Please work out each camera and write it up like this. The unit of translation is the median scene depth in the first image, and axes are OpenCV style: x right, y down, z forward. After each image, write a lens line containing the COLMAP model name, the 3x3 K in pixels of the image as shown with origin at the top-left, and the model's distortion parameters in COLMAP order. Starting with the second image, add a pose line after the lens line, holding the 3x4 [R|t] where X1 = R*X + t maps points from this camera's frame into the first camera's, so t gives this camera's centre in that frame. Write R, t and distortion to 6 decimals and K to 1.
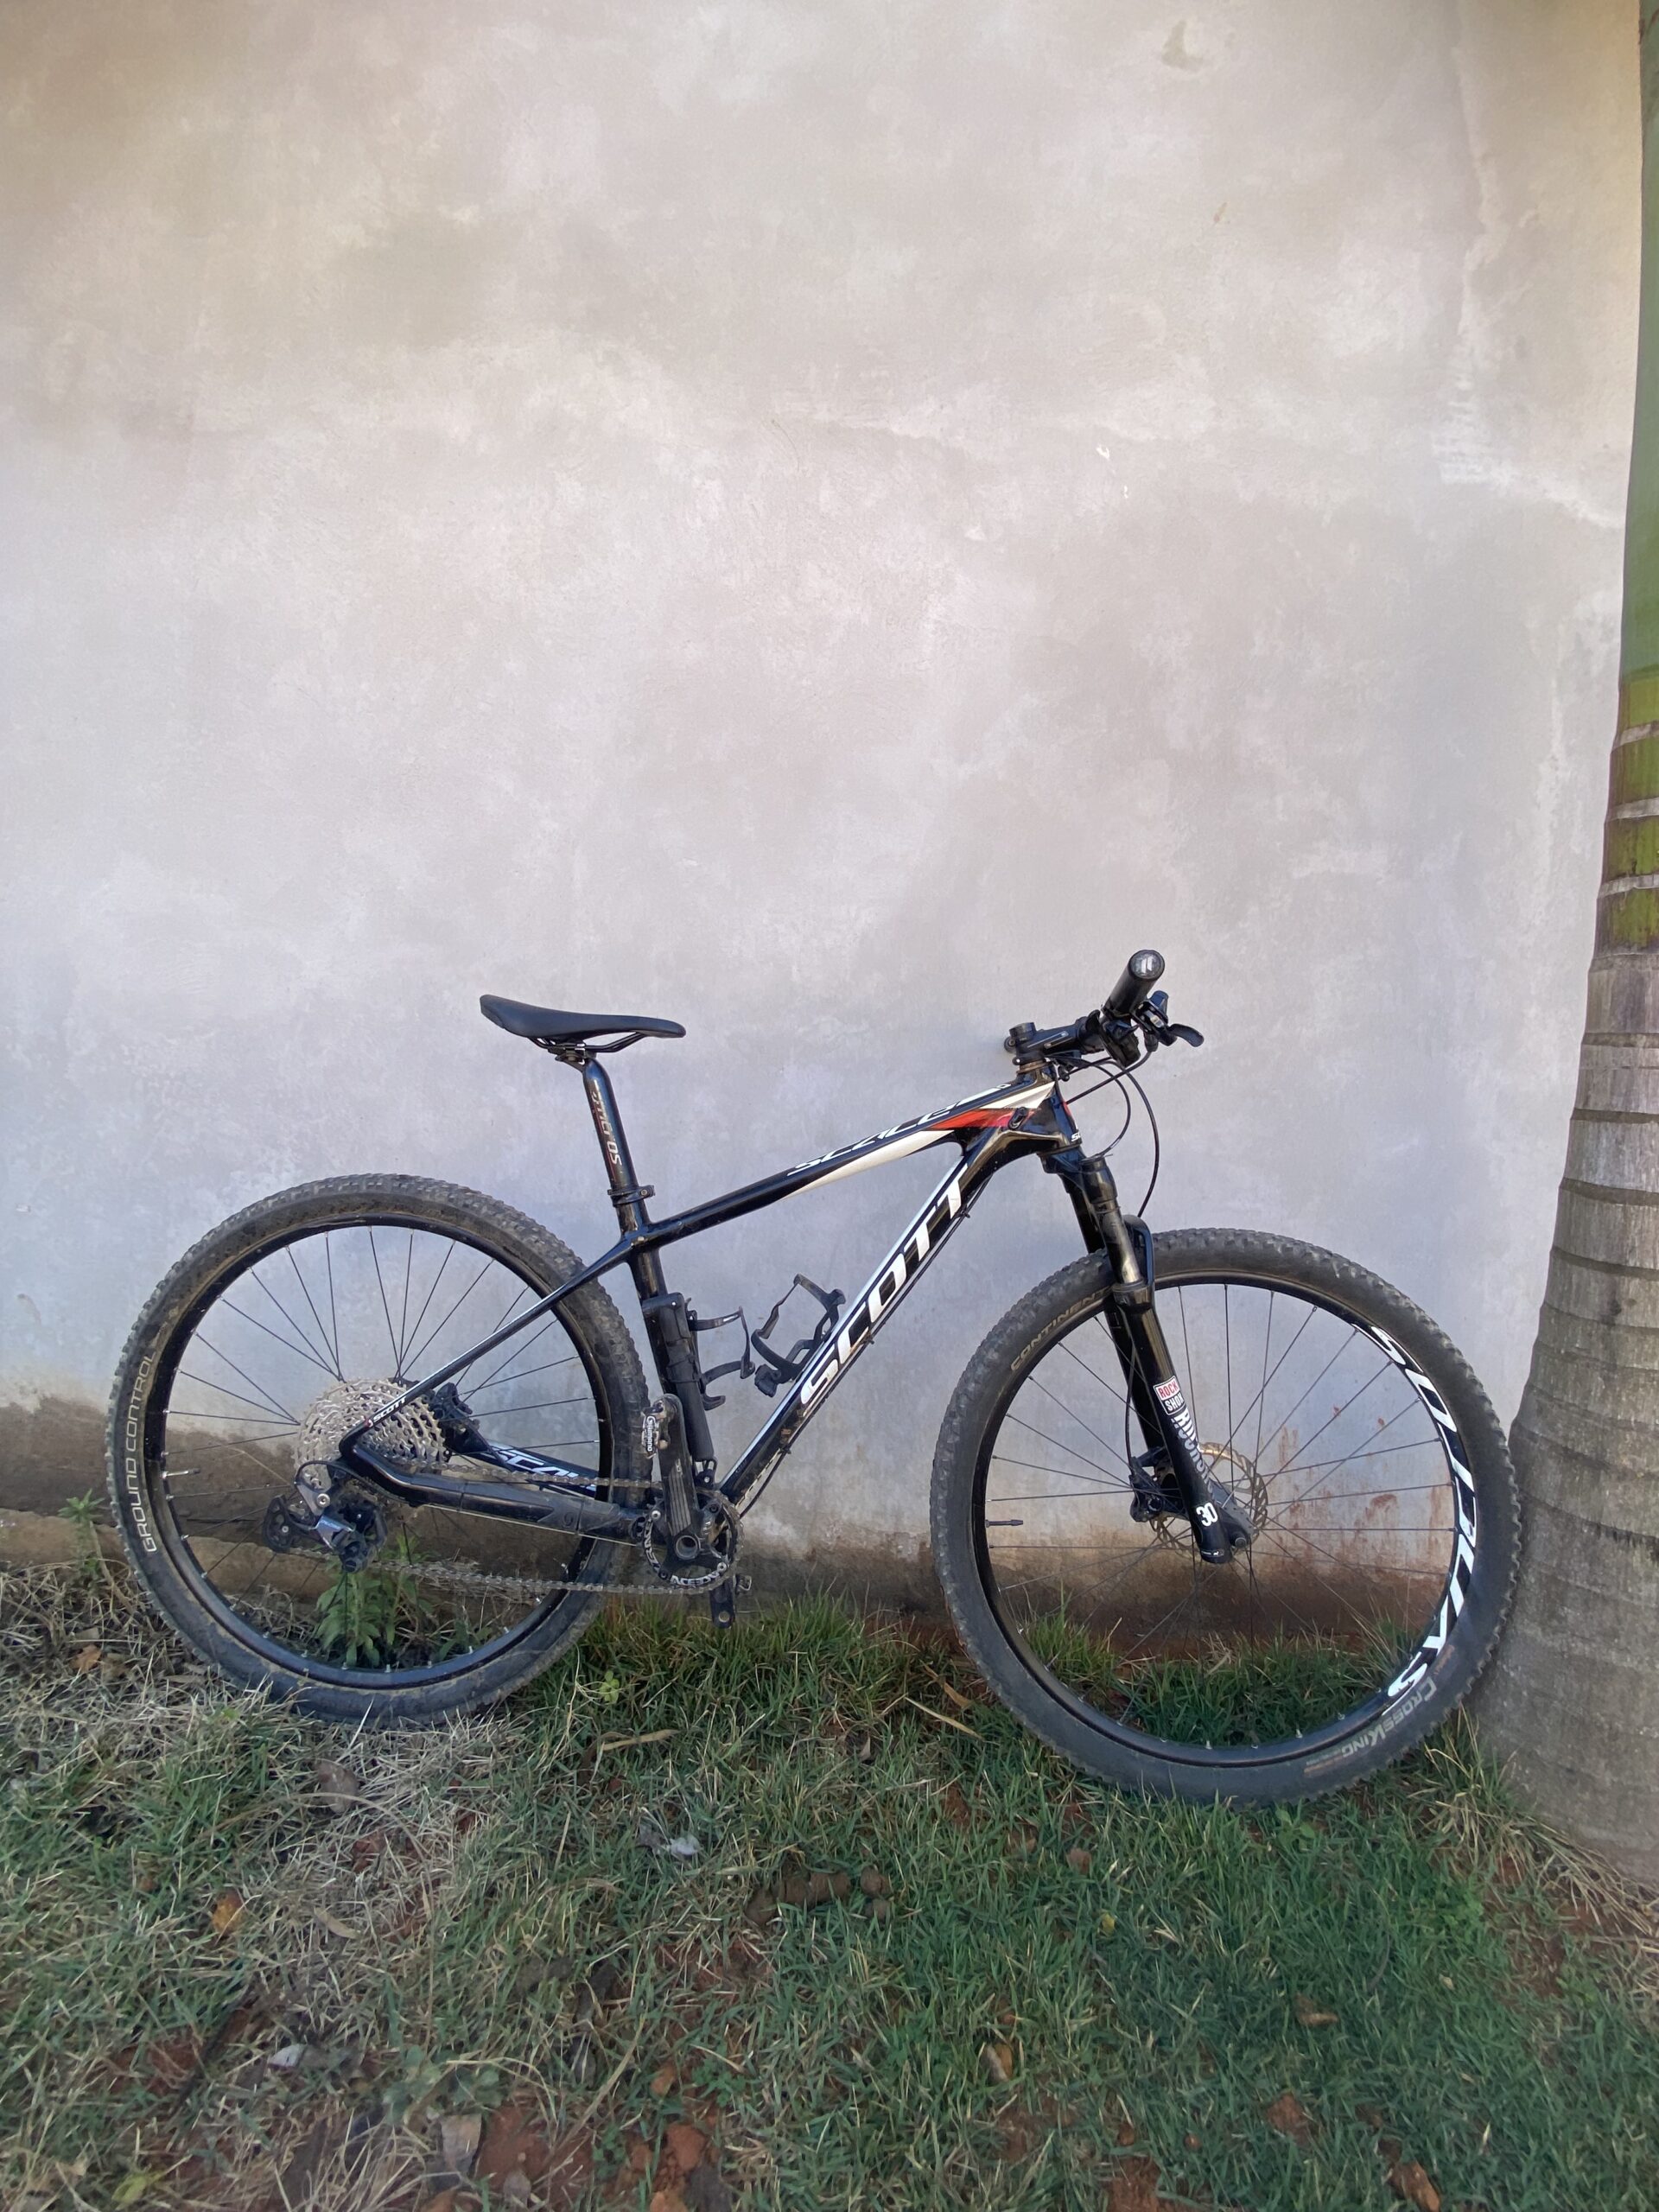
lens RADIAL K [[903.9, 0, 838.7], [0, 903.9, 1102.9], [0, 0, 1]] dist [-0.001119, -0.012734]
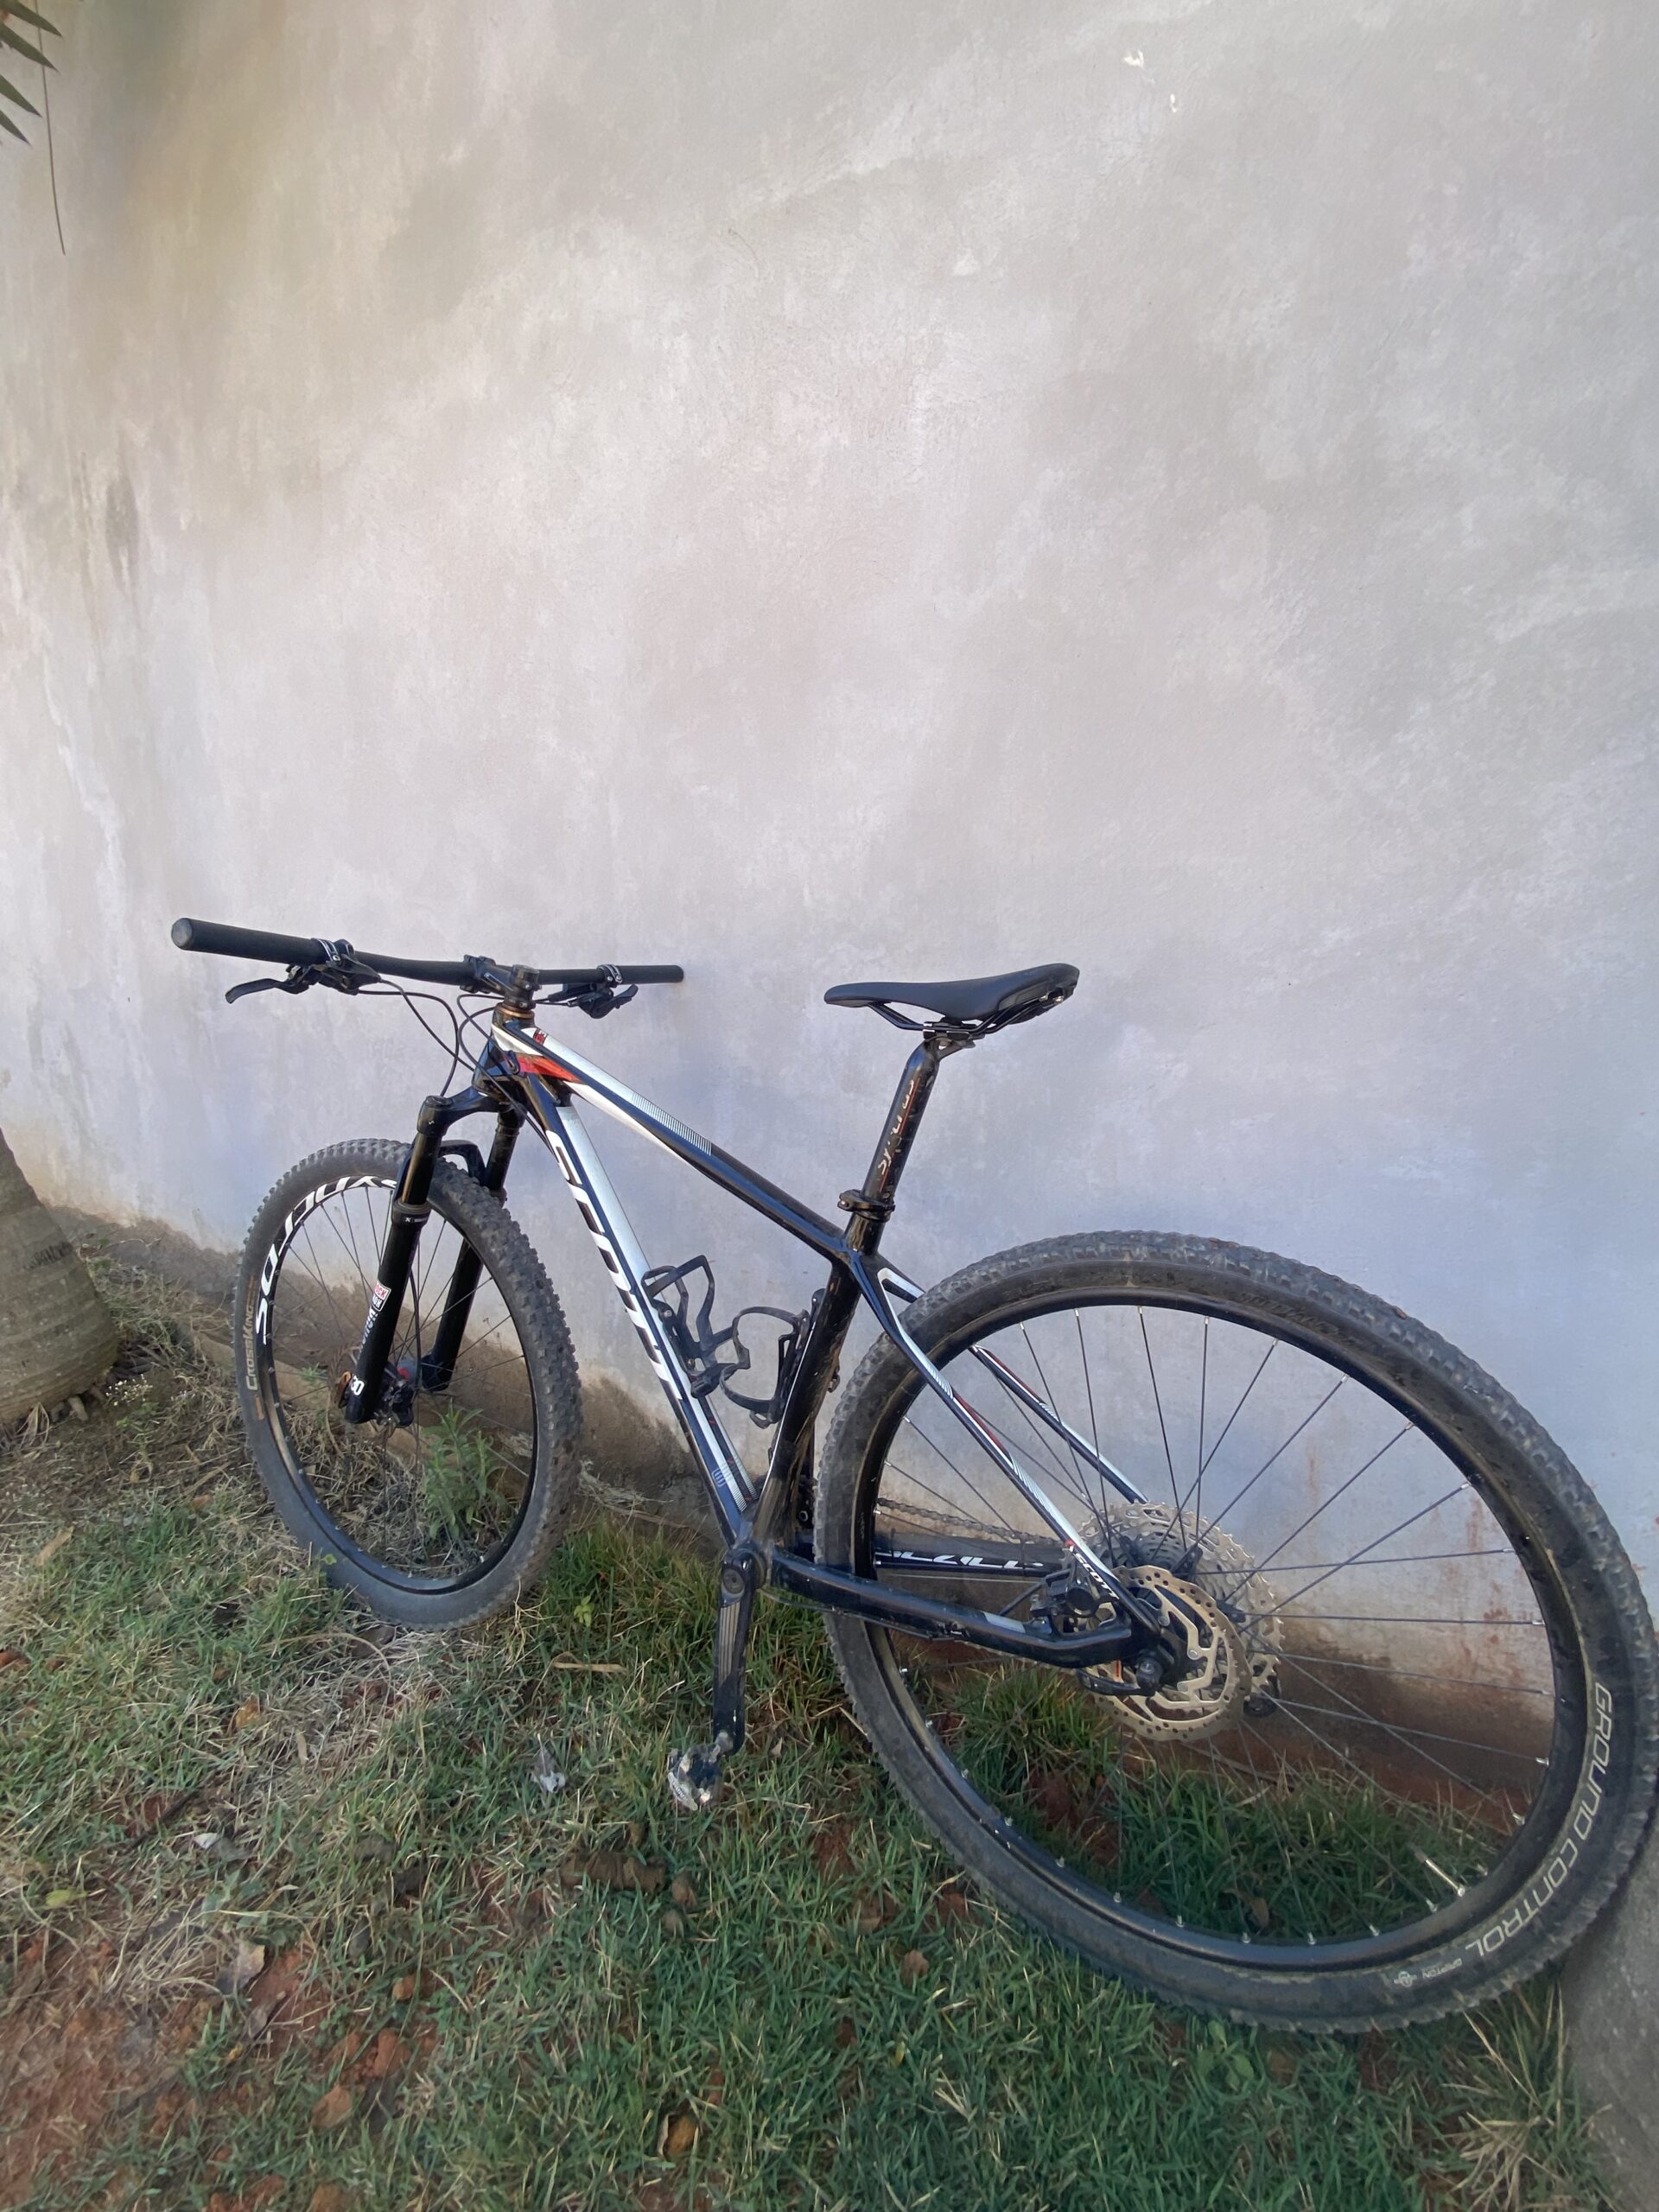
lens RADIAL K [[903.9, 0, 832.8], [0, 903.9, 1108.5], [0, 0, 1]] dist [-0.001119, -0.012734]
pose [[0.870064, -0.001842, -0.492935, 0.418207], [0.063780, 0.992008, 0.108870, -0.033911], [0.488795, -0.126163, 0.863228, 0.230055]]
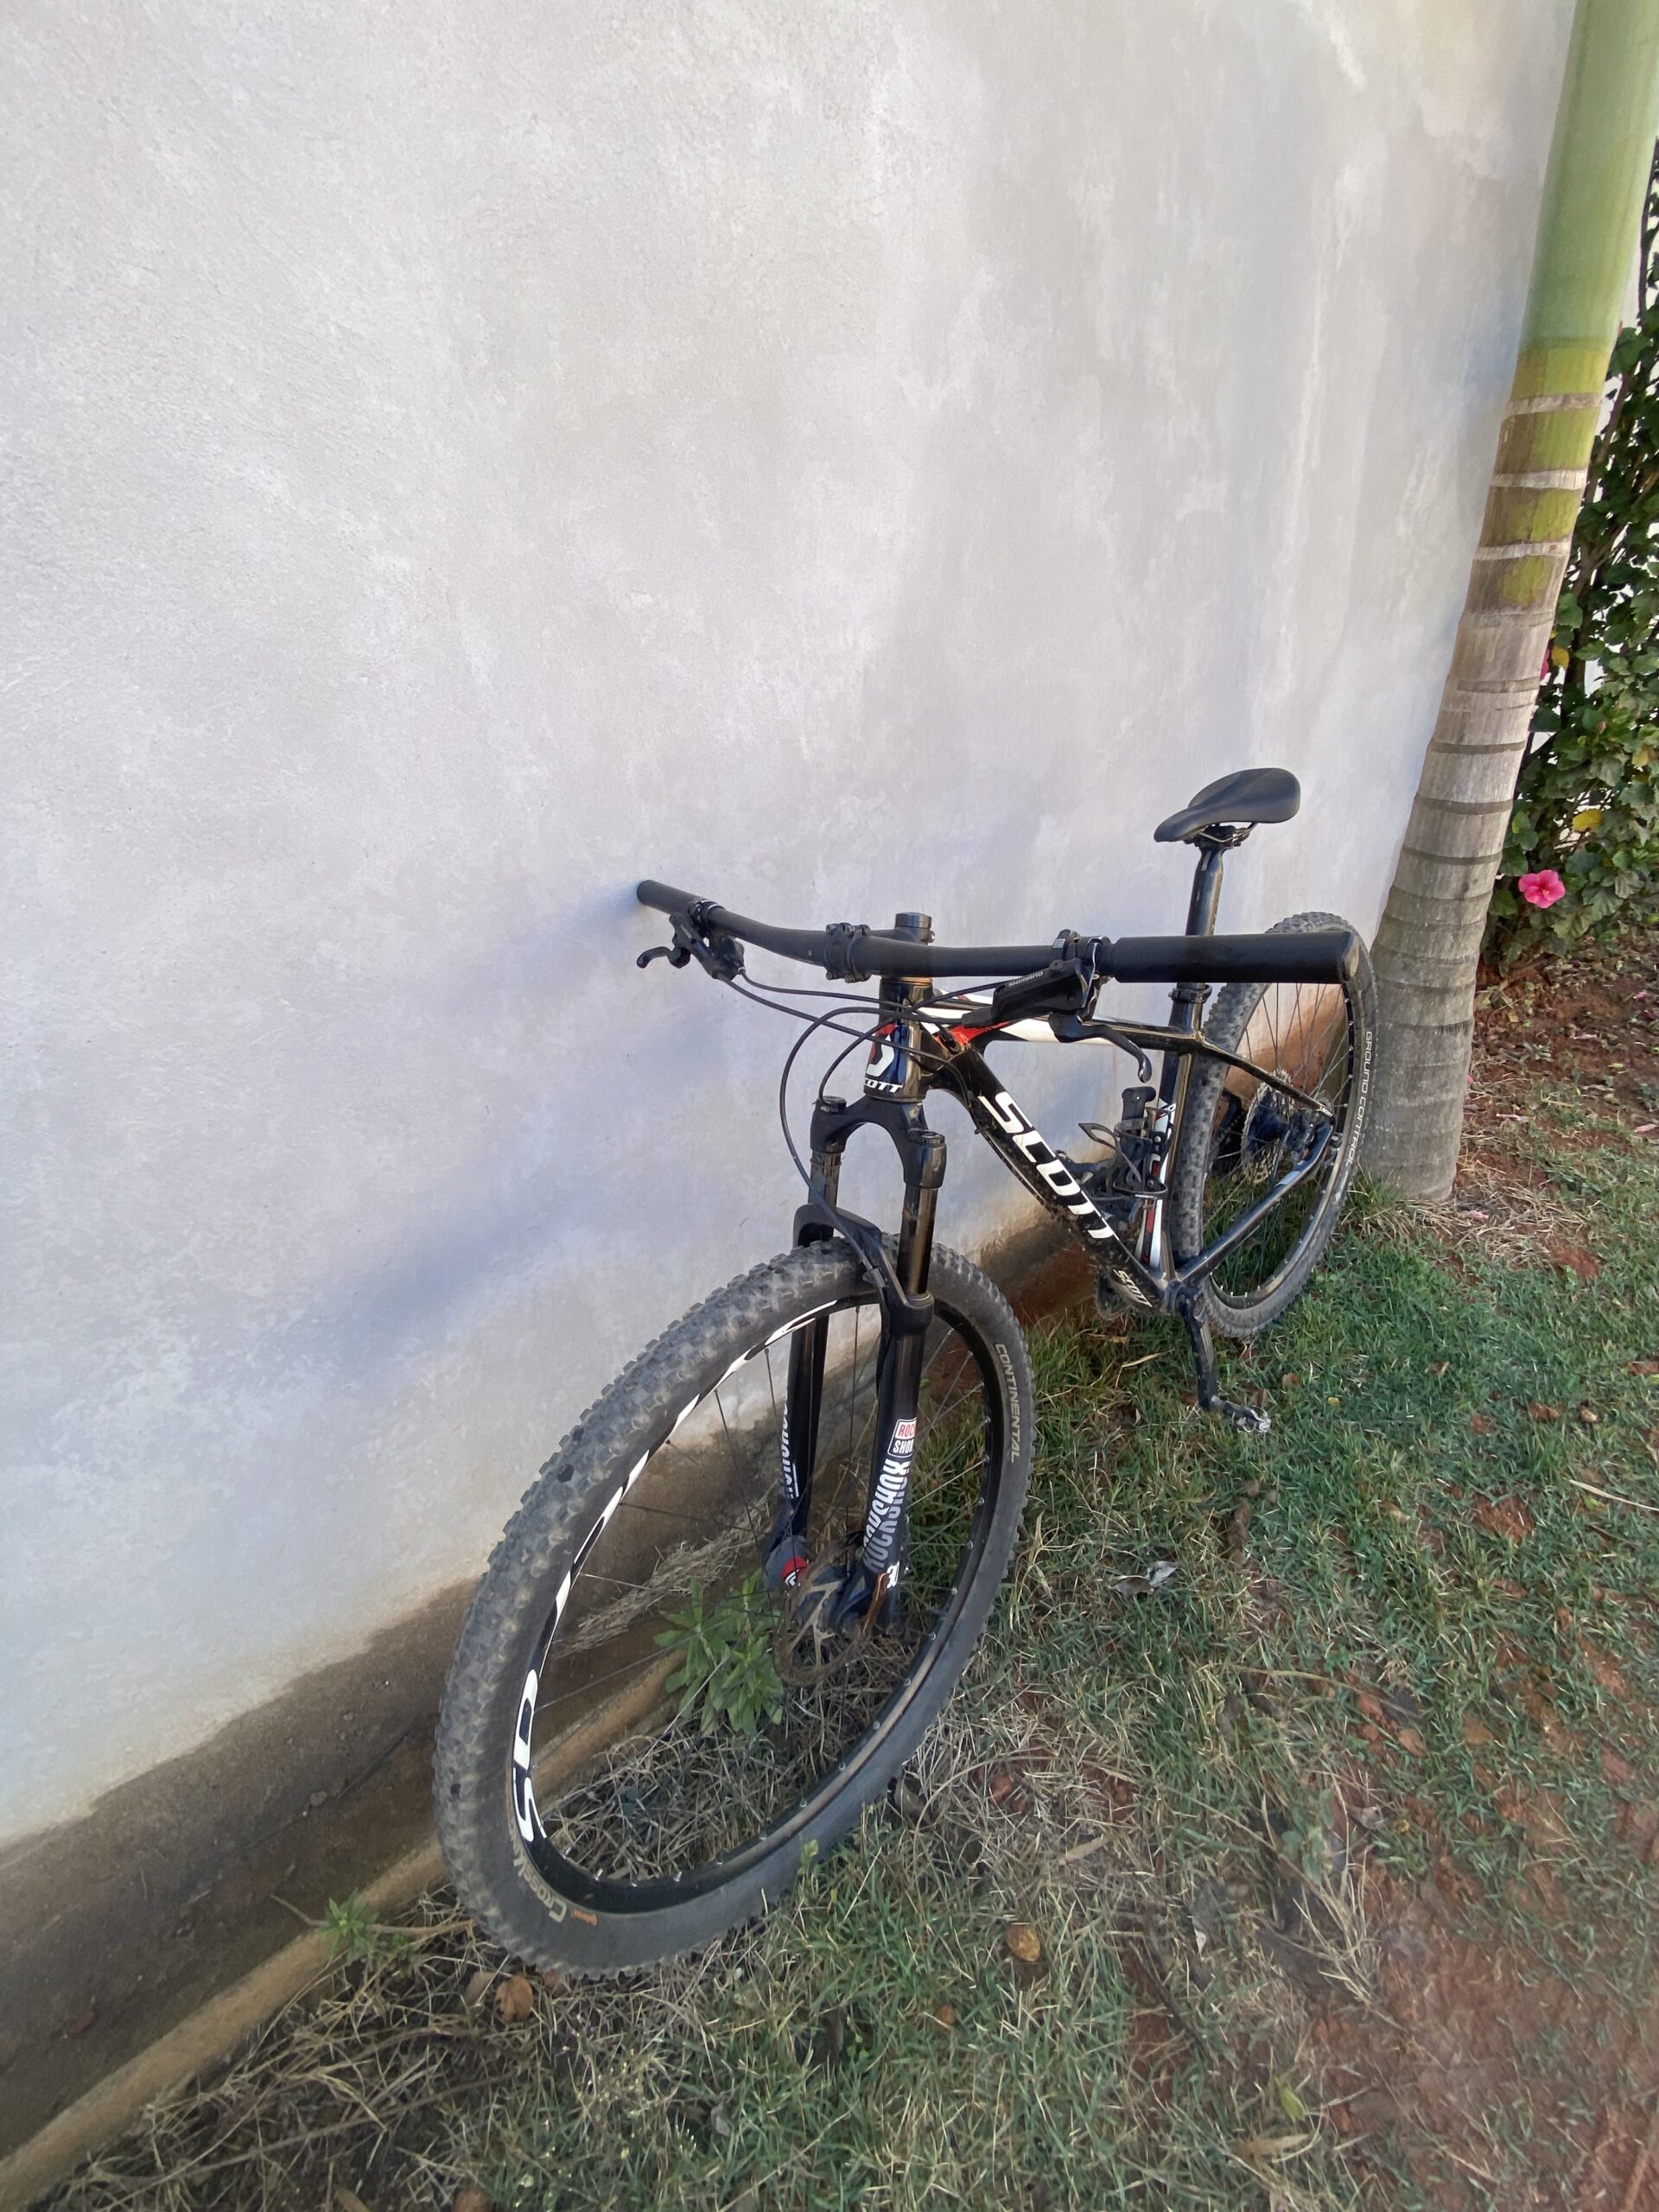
lens RADIAL K [[903.9, 0, 837.6], [0, 903.9, 1103.5], [0, 0, 1]] dist [-0.001119, -0.012734]
pose [[0.725285, -0.452154, 0.519151, -0.553635], [0.172567, 0.849416, 0.498711, -0.265567], [-0.666470, -0.272120, 0.694096, 0.406348]]
